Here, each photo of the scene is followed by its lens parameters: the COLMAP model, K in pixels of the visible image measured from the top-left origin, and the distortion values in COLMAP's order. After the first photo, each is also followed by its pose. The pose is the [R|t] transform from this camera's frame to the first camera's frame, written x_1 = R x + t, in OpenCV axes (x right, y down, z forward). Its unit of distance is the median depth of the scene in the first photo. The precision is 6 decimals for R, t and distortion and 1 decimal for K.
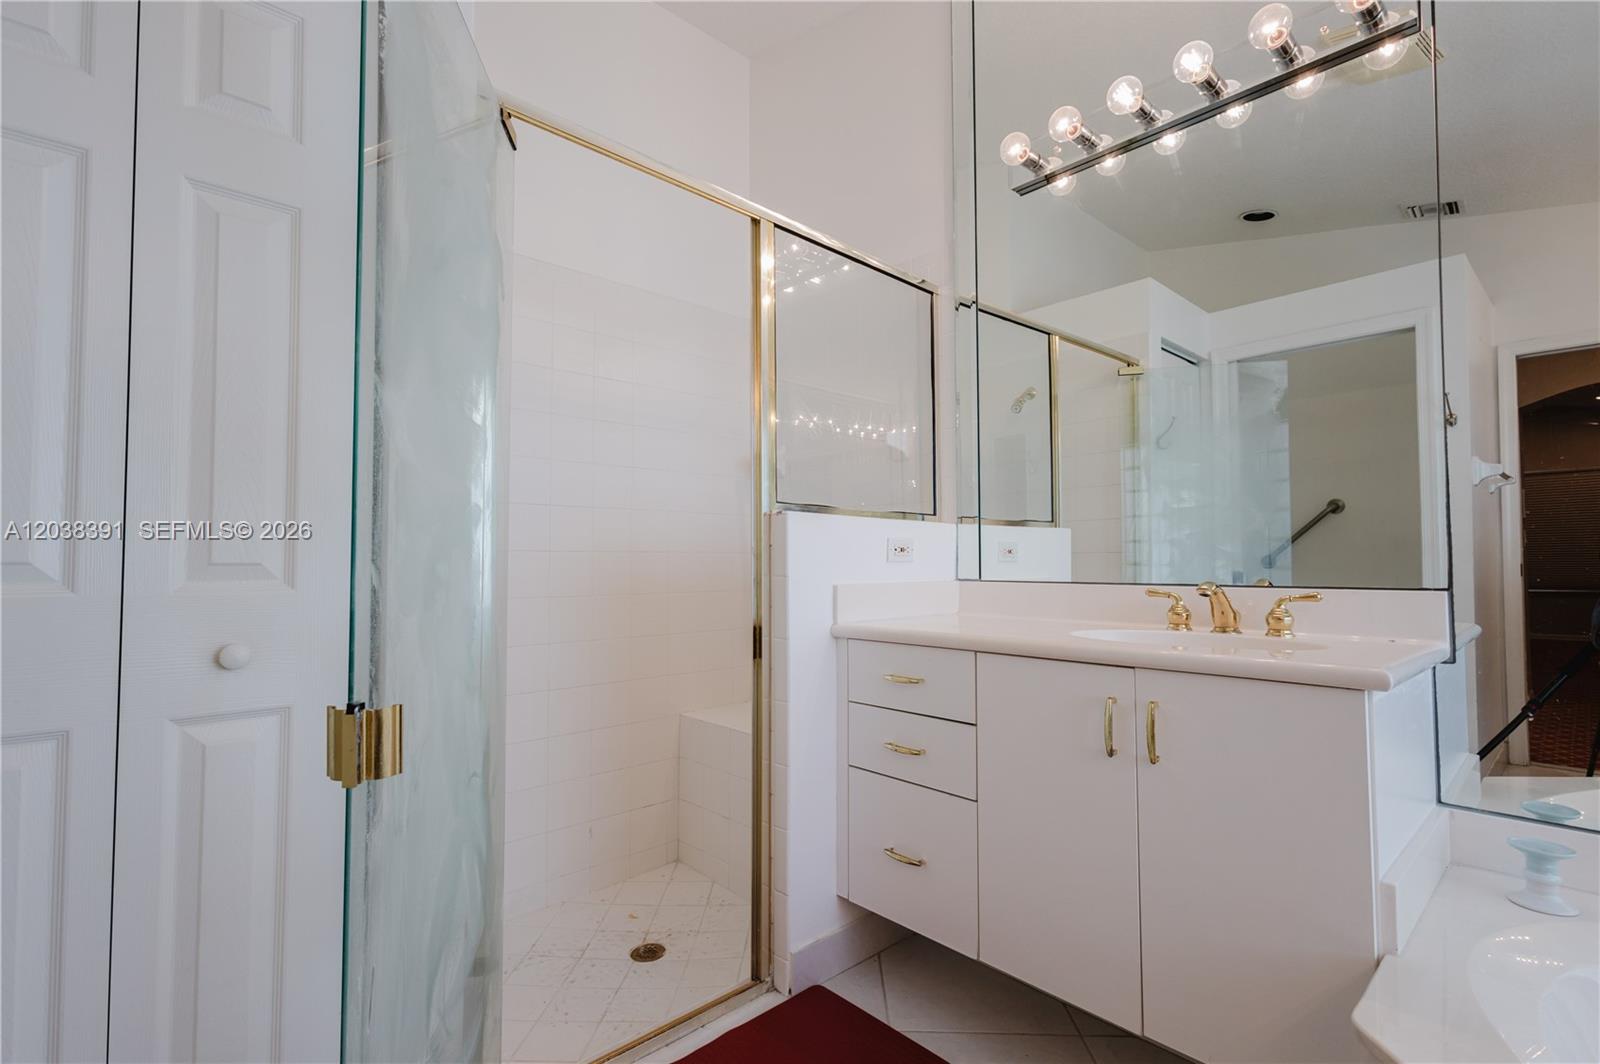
lens RADIAL K [[743.3, 0, 804.7], [0, 743.3, 534.5], [0, 0, 1]] dist [0.022913, -0.007091]
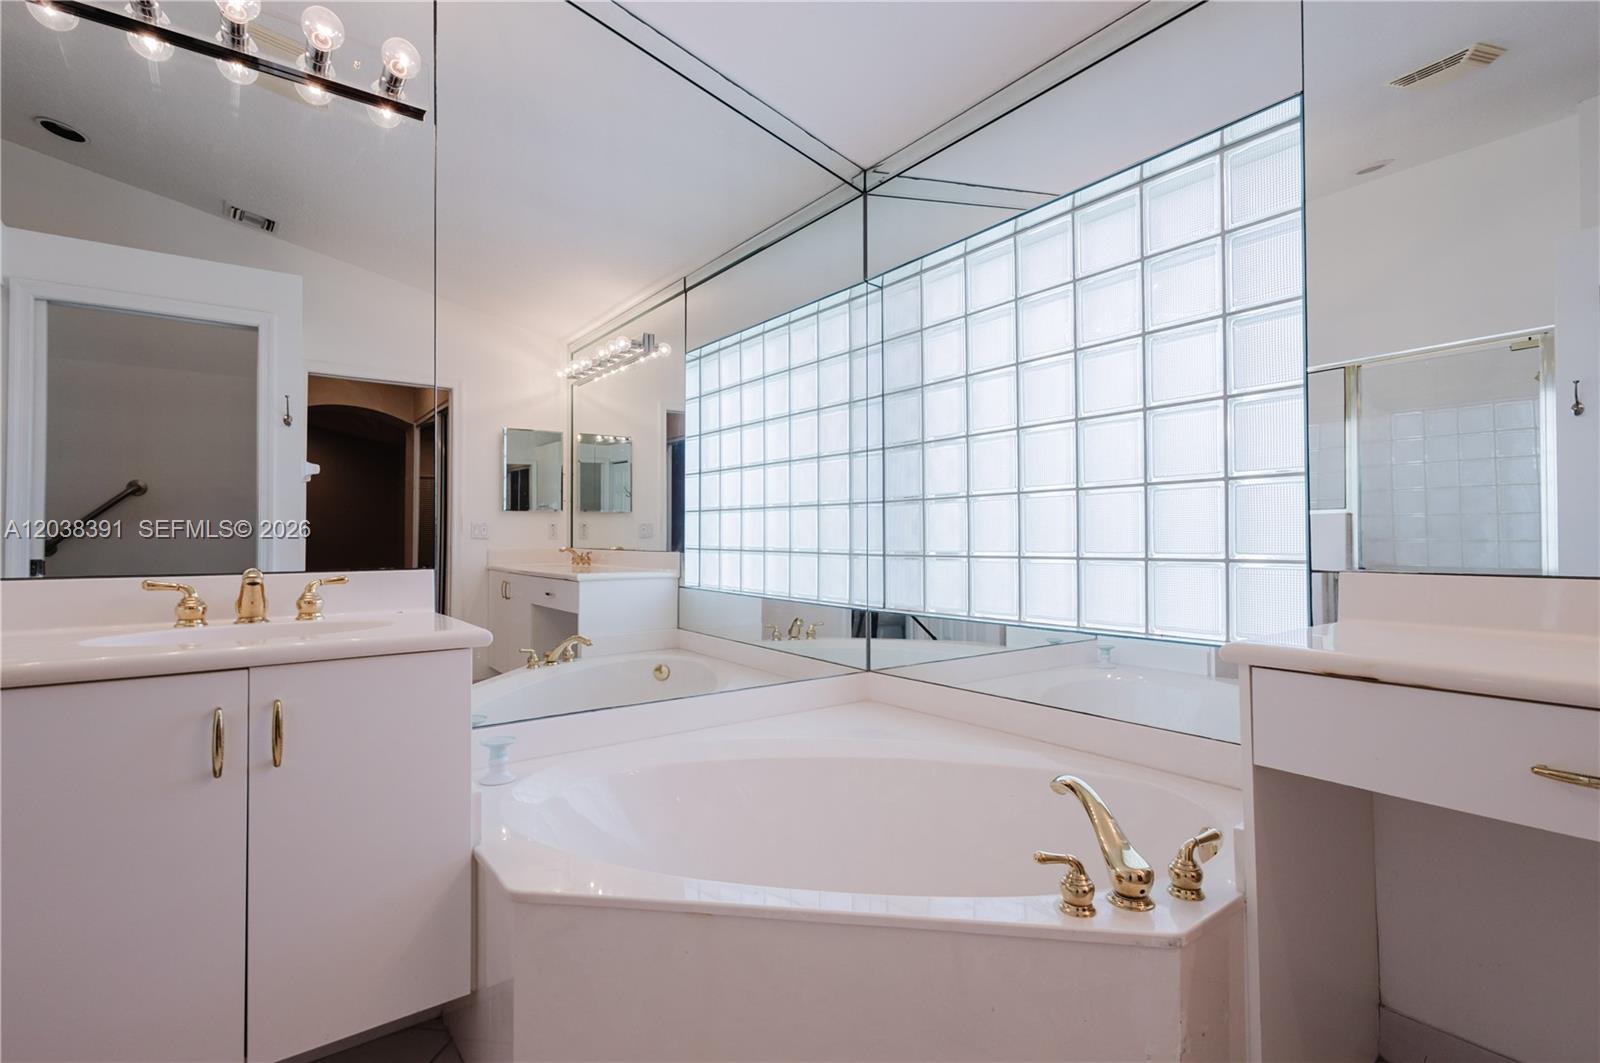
lens RADIAL K [[743.3, 0, 804.7], [0, 743.3, 534.0], [0, 0, 1]] dist [0.022913, -0.007091]
pose [[0.117520, 0.013706, 0.992976, -0.271409], [-0.031706, 0.999447, -0.010043, 0.005288], [-0.992564, -0.030303, 0.117889, 0.171043]]
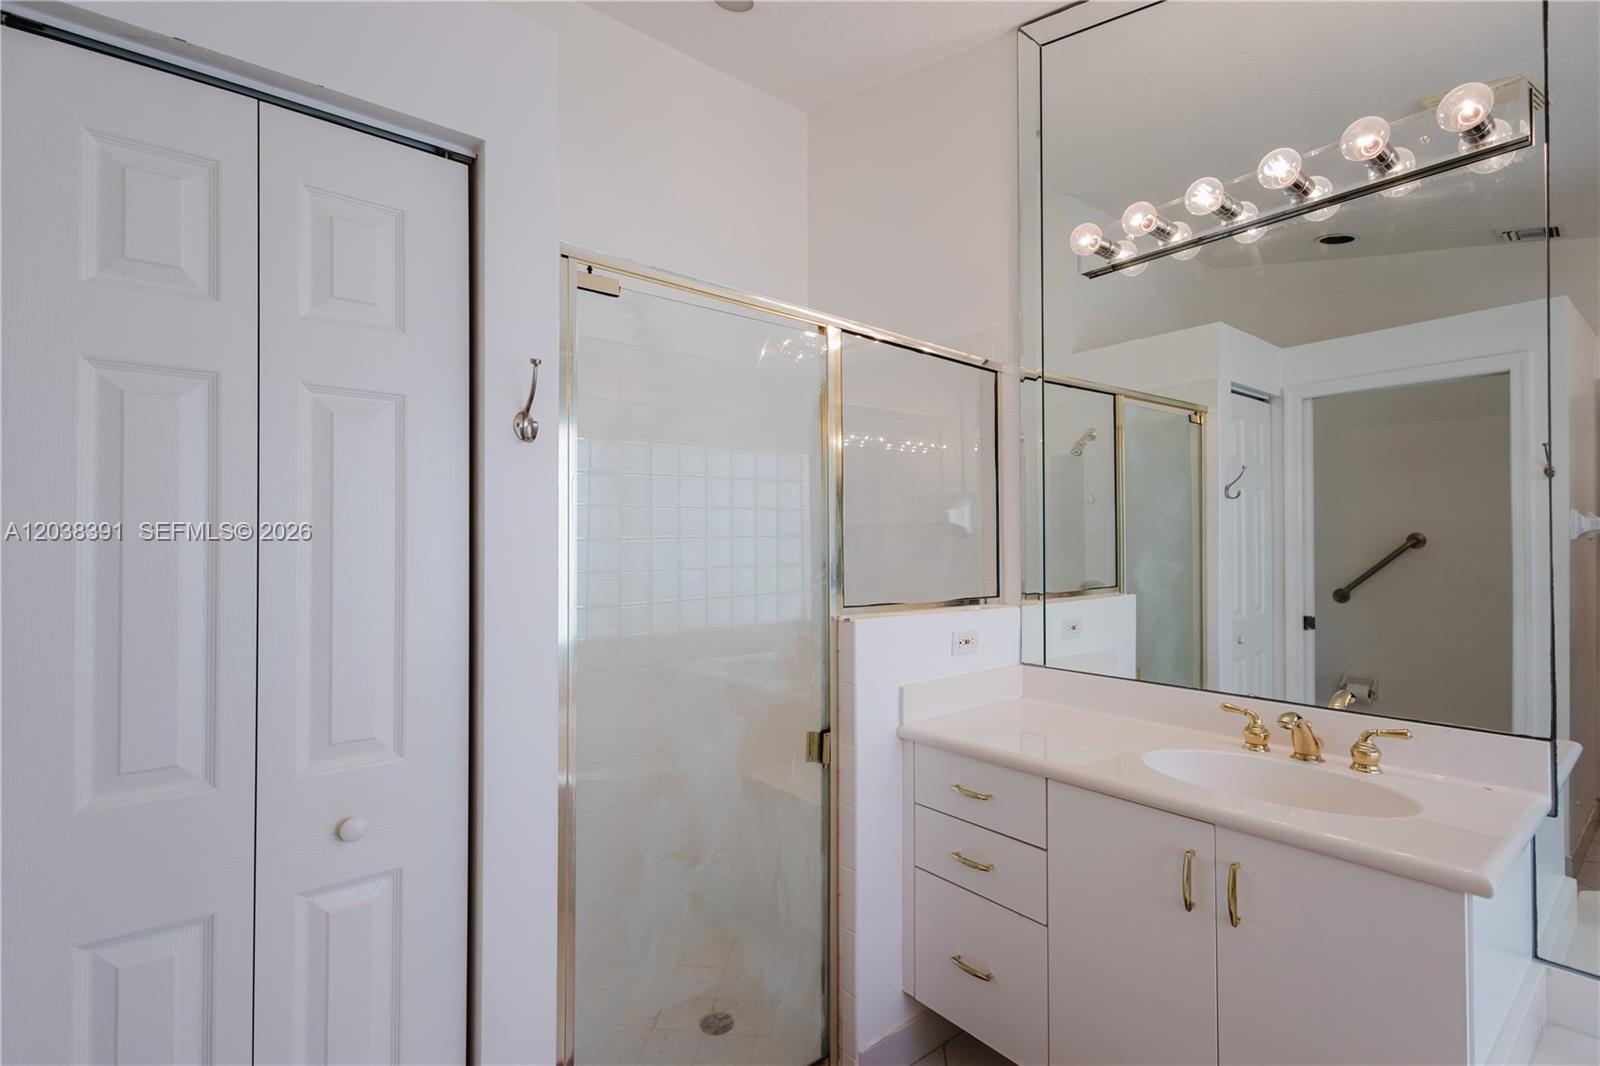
lens RADIAL K [[742.2, 0, 803.3], [0, 742.2, 536.4], [0, 0, 1]] dist [0.025936, -0.008954]
pose [[0.998109, -0.000113, -0.061470, -0.030231], [0.001826, 0.999612, 0.027809, -0.167688], [0.061443, -0.027869, 0.997721, -0.010165]]
